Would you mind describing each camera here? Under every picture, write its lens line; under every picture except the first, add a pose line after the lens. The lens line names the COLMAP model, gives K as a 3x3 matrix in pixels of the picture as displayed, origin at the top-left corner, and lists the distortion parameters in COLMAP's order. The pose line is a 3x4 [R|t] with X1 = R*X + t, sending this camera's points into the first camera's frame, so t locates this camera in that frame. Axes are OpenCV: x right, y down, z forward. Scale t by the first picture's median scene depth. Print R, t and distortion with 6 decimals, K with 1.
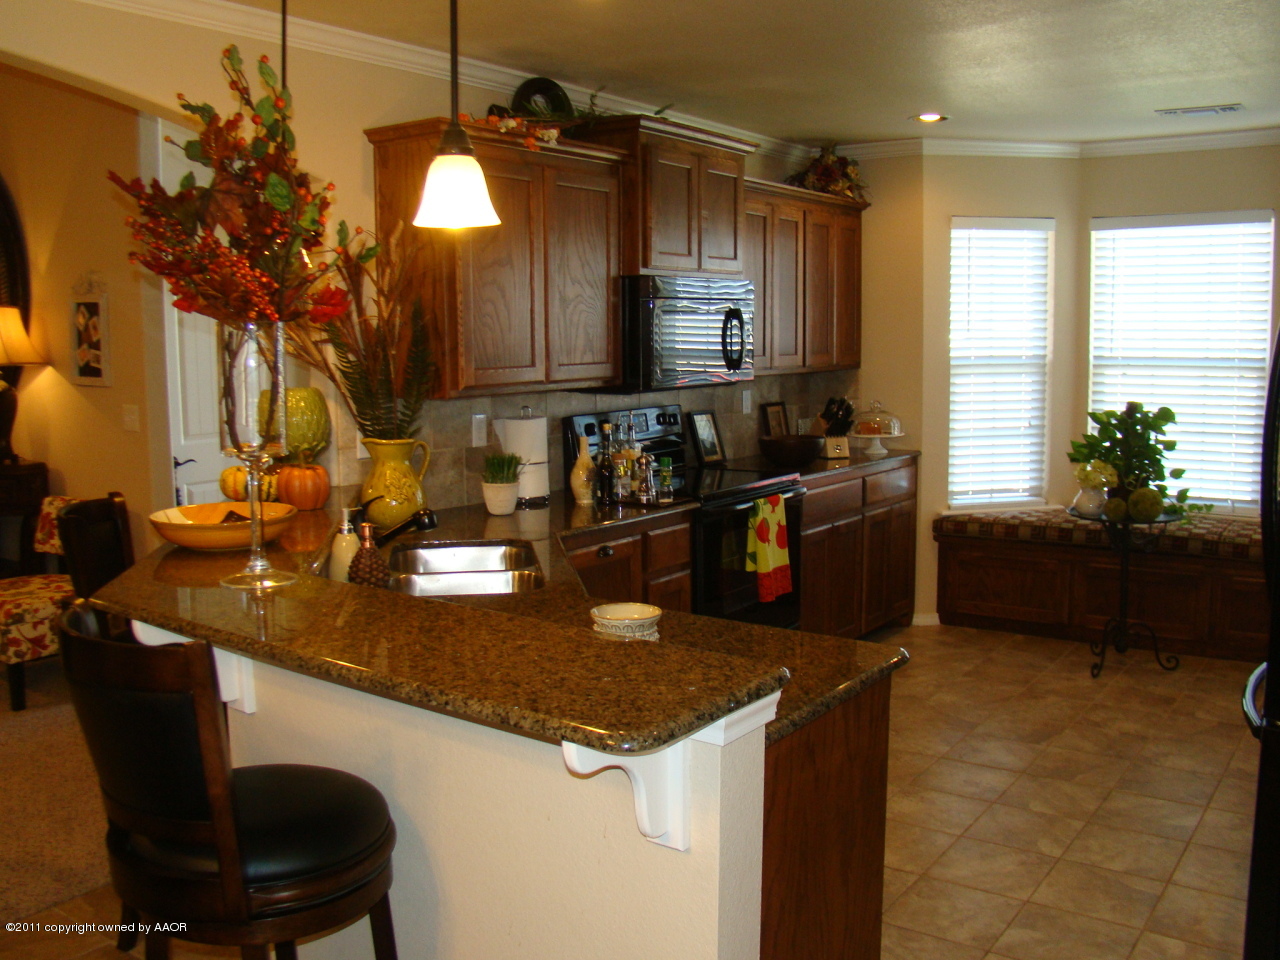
lens RADIAL K [[1188.7, 0, 645.6], [0, 1188.7, 475.7], [0, 0, 1]] dist [-0.110556, 0.000000]
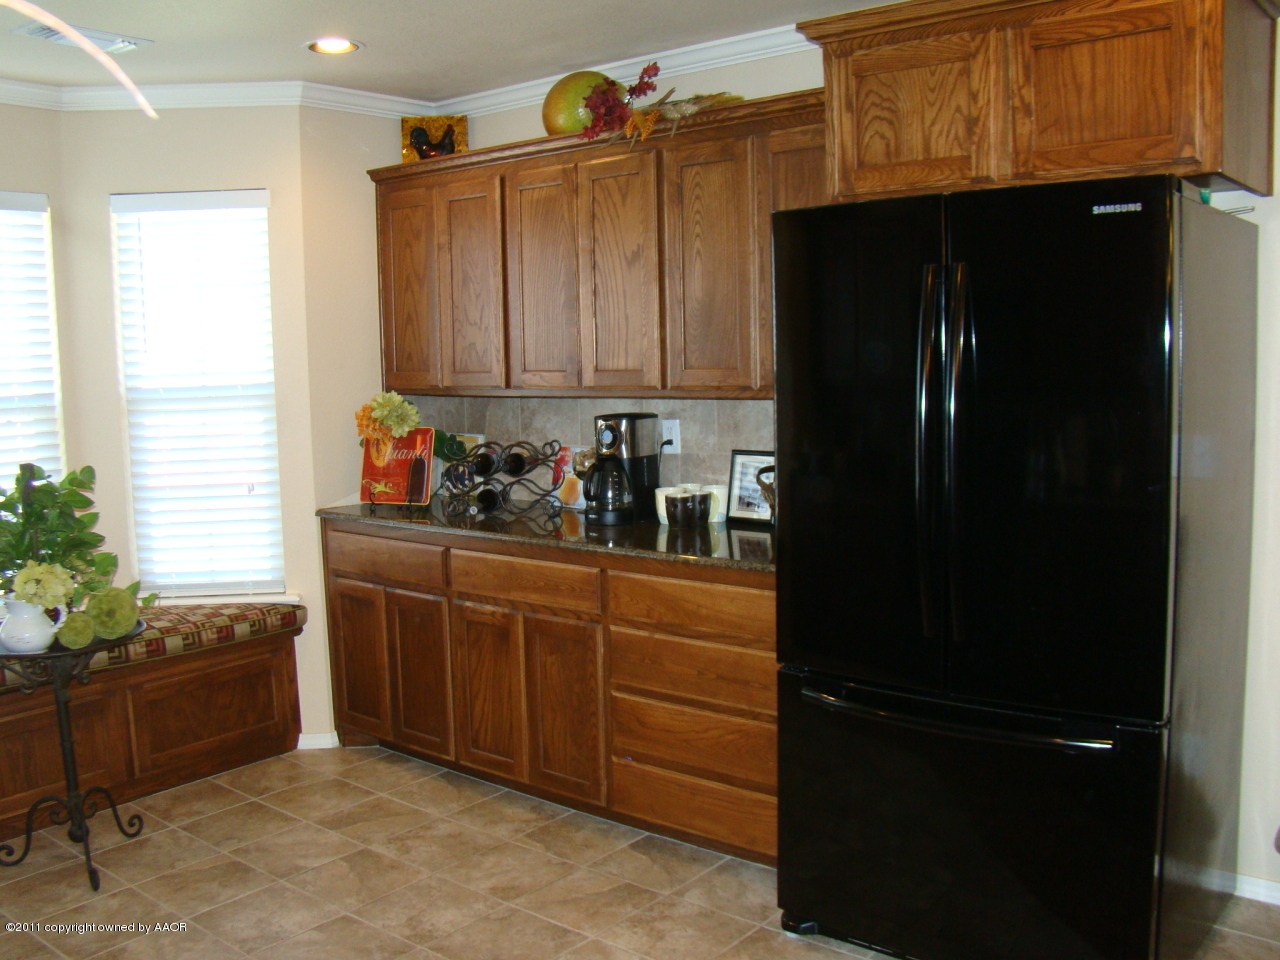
lens RADIAL K [[1188.7, 0, 636.9], [0, 1188.7, 471.8], [0, 0, 1]] dist [-0.110556, 0.000000]
pose [[0.076750, -0.093651, 0.992642, -0.175775], [0.145850, 0.985924, 0.081740, -0.056156], [-0.986325, 0.138504, 0.089329, 0.548034]]
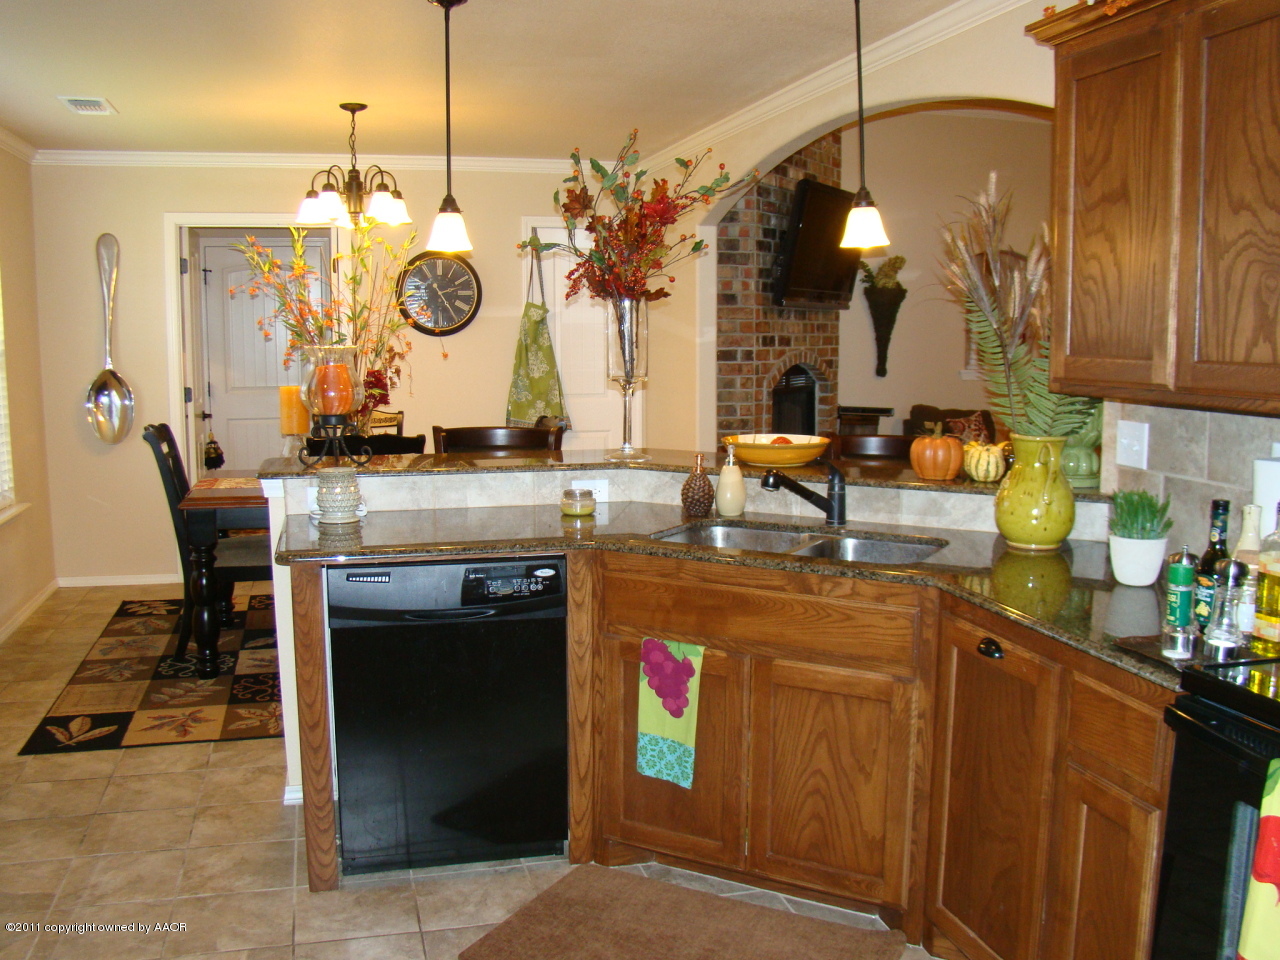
lens RADIAL K [[1188.7, 0, 642.6], [0, 1188.7, 482.3], [0, 0, 1]] dist [-0.110556, 0.000000]
pose [[-0.631629, 0.110196, -0.767399, 0.385185], [-0.089905, 0.972757, 0.213684, -0.096886], [0.770040, 0.203961, -0.604515, 0.843848]]
